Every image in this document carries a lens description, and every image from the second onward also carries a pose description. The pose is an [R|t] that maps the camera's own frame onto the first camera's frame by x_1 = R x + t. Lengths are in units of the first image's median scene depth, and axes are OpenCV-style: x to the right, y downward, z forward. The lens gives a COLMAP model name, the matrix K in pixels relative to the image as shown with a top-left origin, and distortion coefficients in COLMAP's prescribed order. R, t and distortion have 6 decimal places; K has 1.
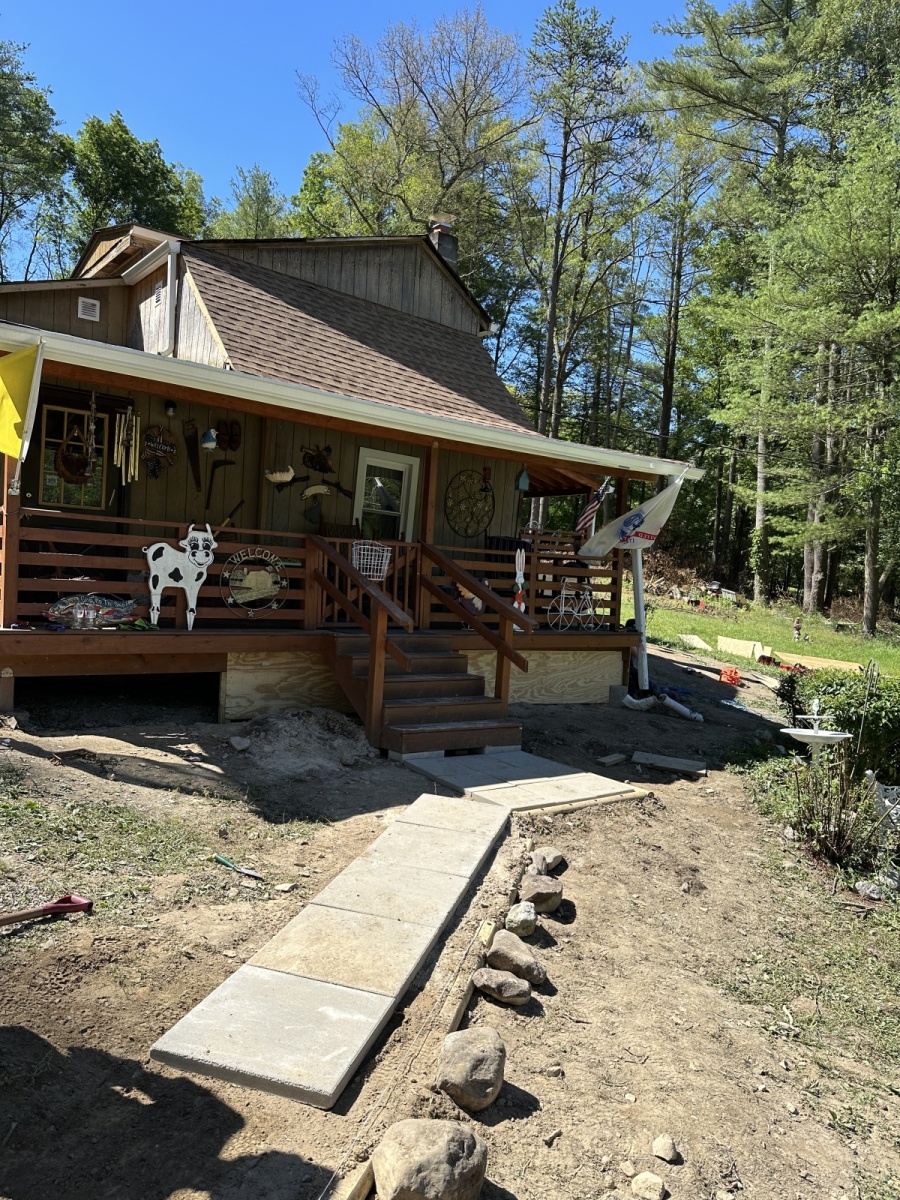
lens RADIAL K [[836.9, 0, 450.0], [0, 836.9, 600.0], [0, 0, 1]] dist [0.089600, -0.128890]
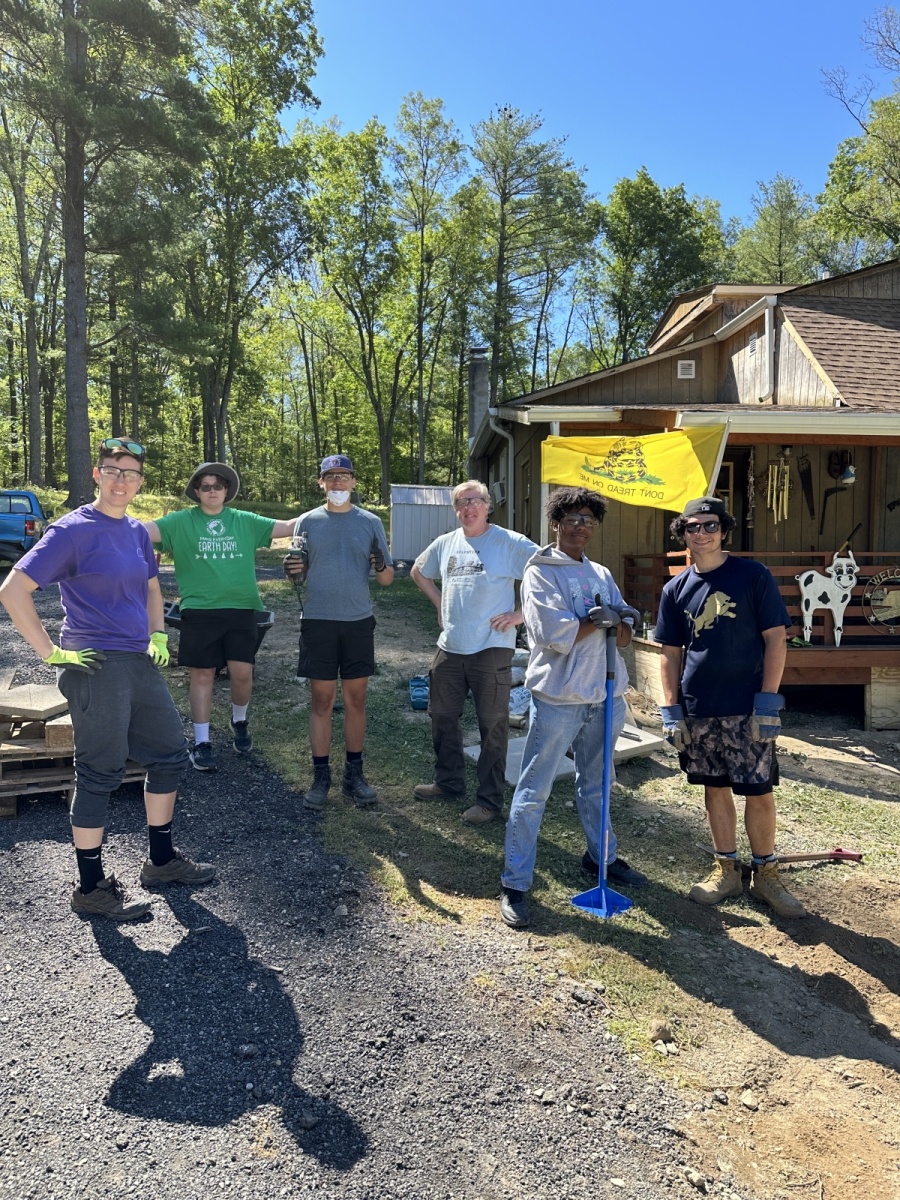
lens RADIAL K [[856.1, 0, 450.0], [0, 856.1, 600.0], [0, 0, 1]] dist [0.037001, -0.036517]
pose [[0.835275, -0.043781, -0.548086, -0.076122], [0.032718, 0.999016, -0.029941, -0.005995], [0.548858, 0.007077, 0.835886, -0.169227]]
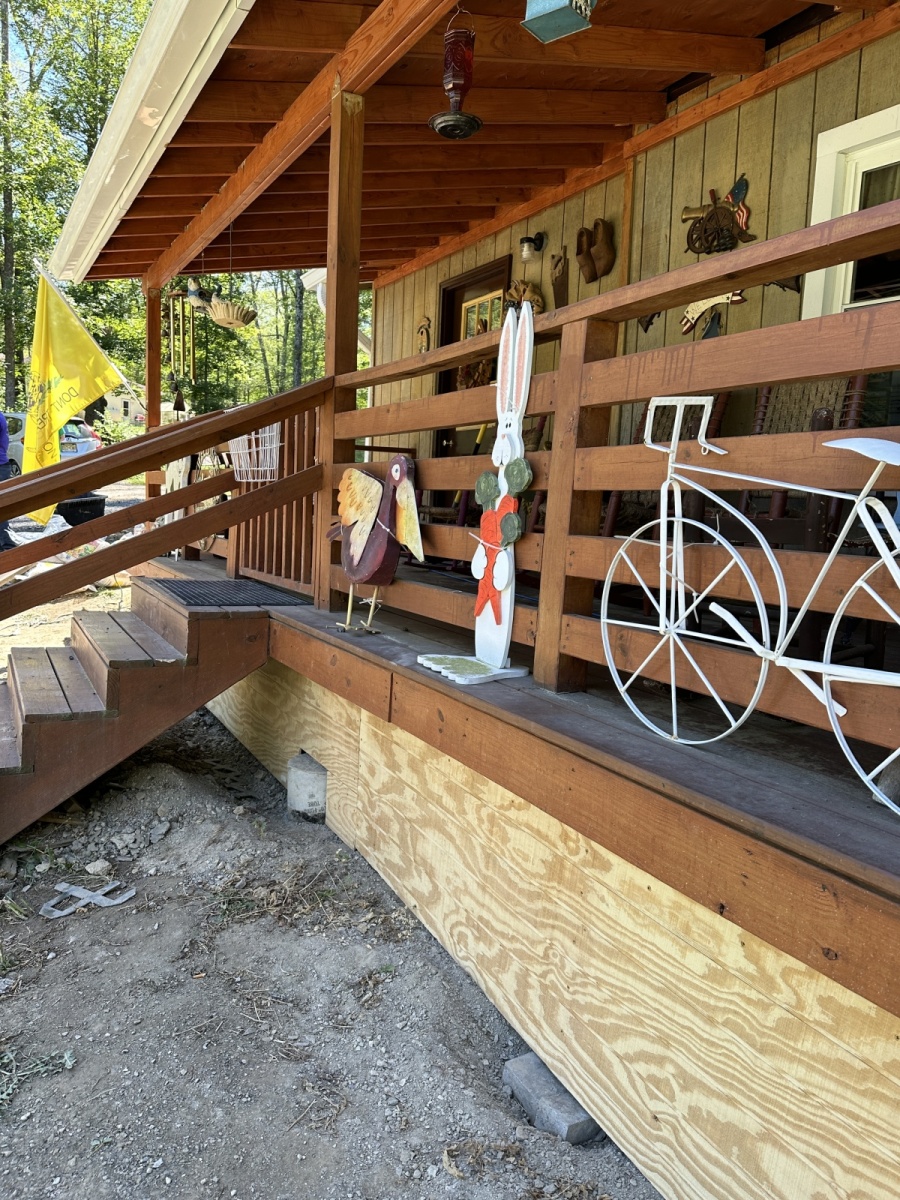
lens RADIAL K [[856.1, 0, 450.0], [0, 856.1, 600.0], [0, 0, 1]] dist [0.037001, -0.036517]
pose [[-0.134716, 0.047727, -0.989734, 0.292668], [-0.050301, 0.997222, 0.054935, 0.003843], [0.989607, 0.057185, -0.131941, 0.917716]]
